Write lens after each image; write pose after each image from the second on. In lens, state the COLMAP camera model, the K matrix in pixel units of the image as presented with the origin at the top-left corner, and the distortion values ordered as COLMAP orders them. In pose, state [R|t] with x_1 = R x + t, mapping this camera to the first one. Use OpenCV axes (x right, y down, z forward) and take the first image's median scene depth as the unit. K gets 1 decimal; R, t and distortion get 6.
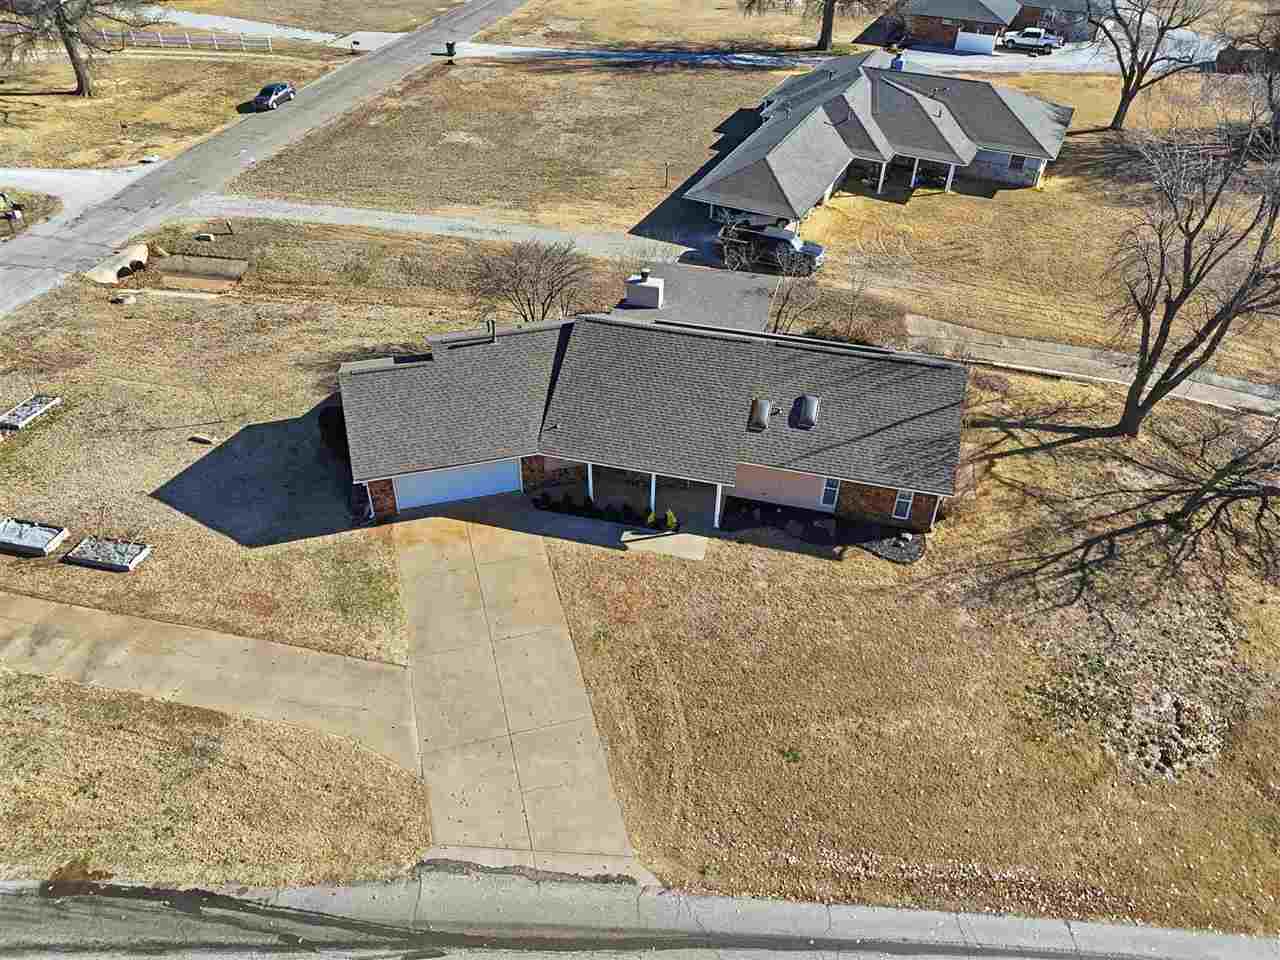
lens RADIAL K [[947.2, 0, 640.0], [0, 947.2, 480.0], [0, 0, 1]] dist [0.047659, -0.003206]
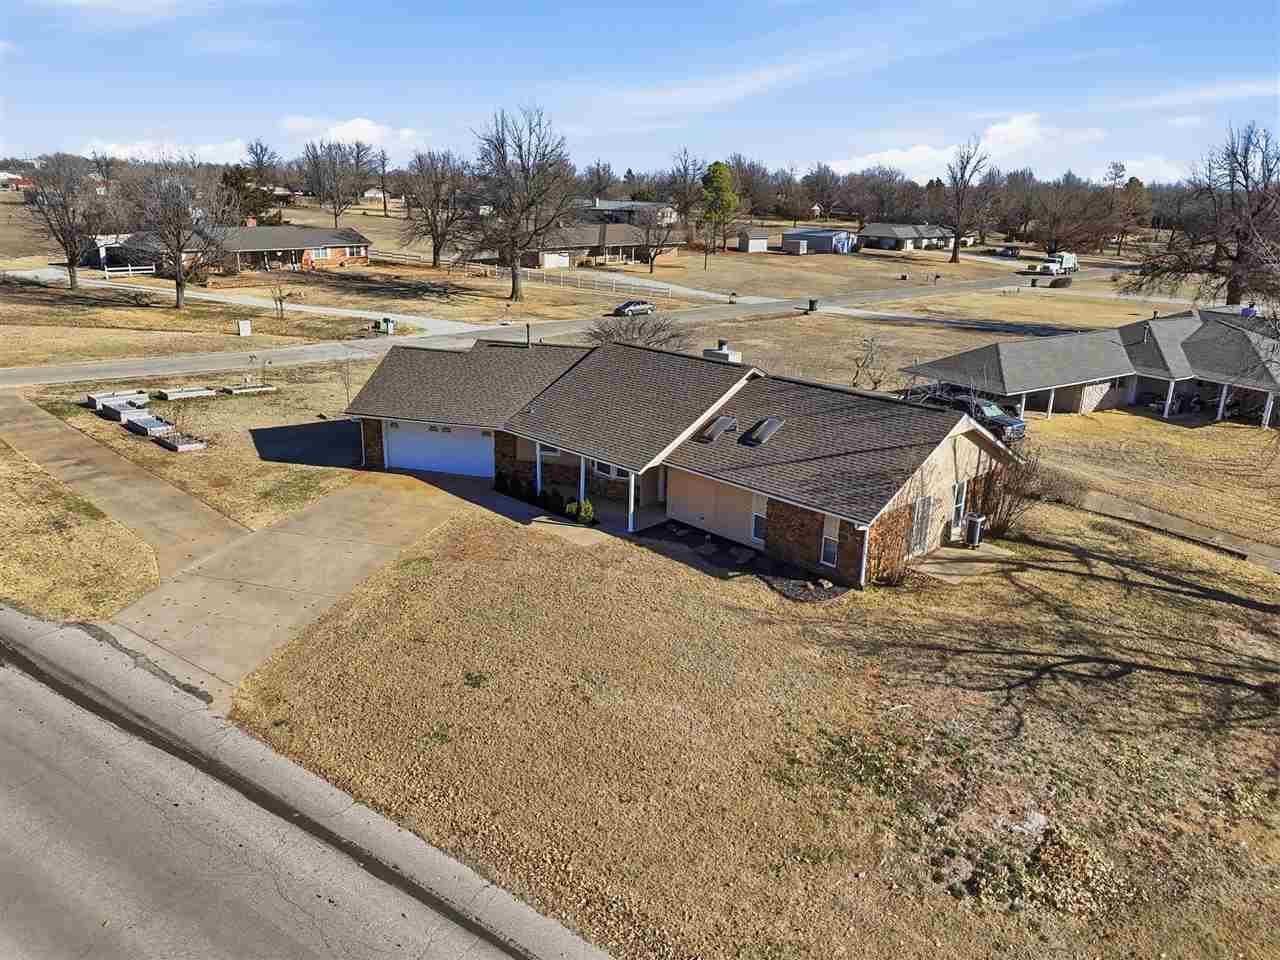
lens RADIAL K [[947.2, 0, 640.0], [0, 947.2, 480.0], [0, 0, 1]] dist [0.047659, -0.003206]
pose [[0.848751, 0.157033, -0.504938, 0.534730], [-0.331872, 0.901600, -0.277451, 0.251468], [0.411683, 0.403062, 0.817349, 0.257228]]
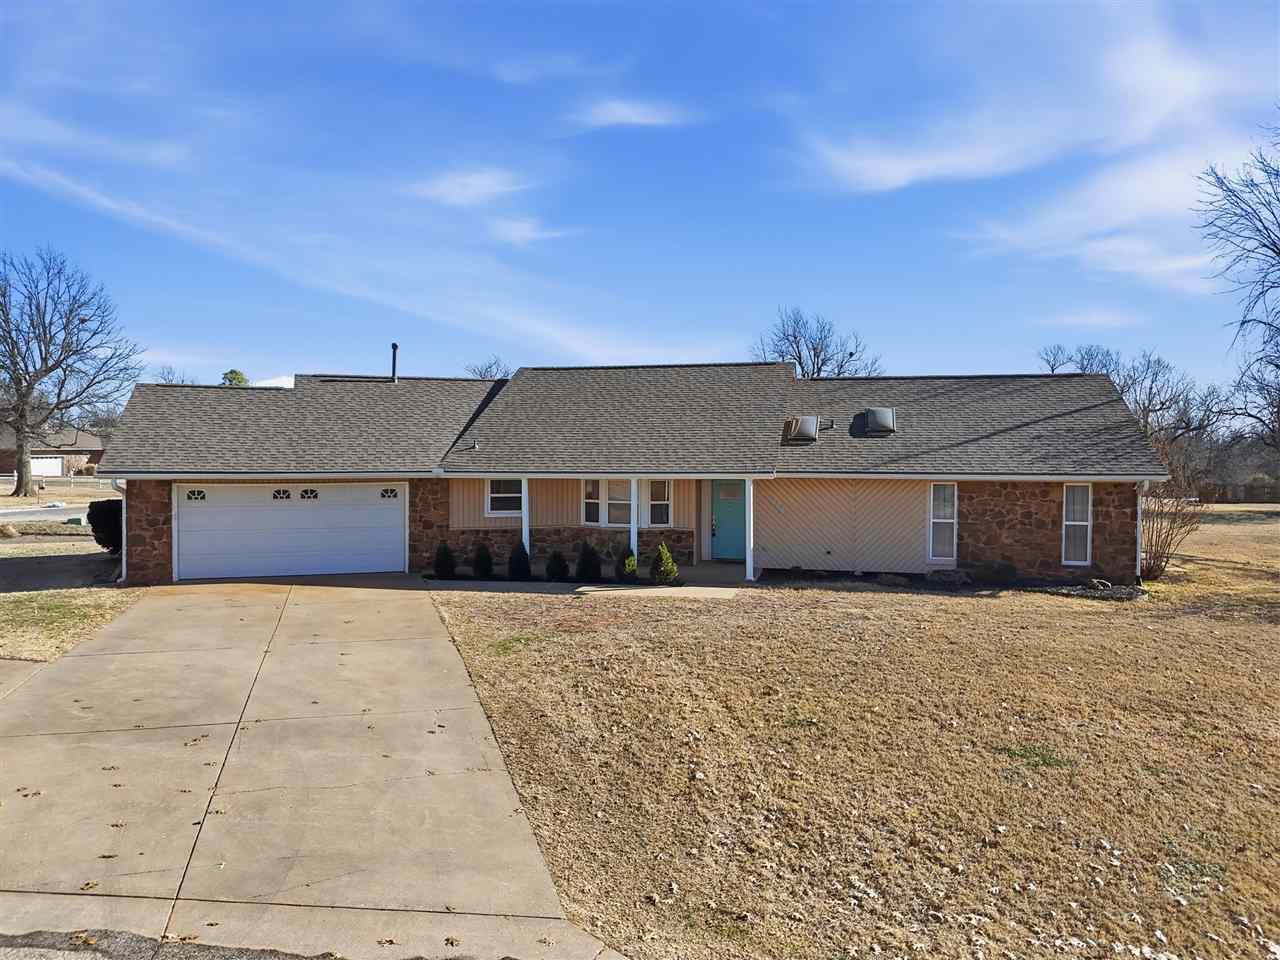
lens RADIAL K [[947.2, 0, 640.0], [0, 947.2, 480.0], [0, 0, 1]] dist [0.047659, -0.003206]
pose [[0.999662, -0.018700, 0.018077, 0.007424], [0.025807, 0.799647, -0.599915, 0.334503], [-0.003236, 0.600179, 0.799859, 0.526258]]
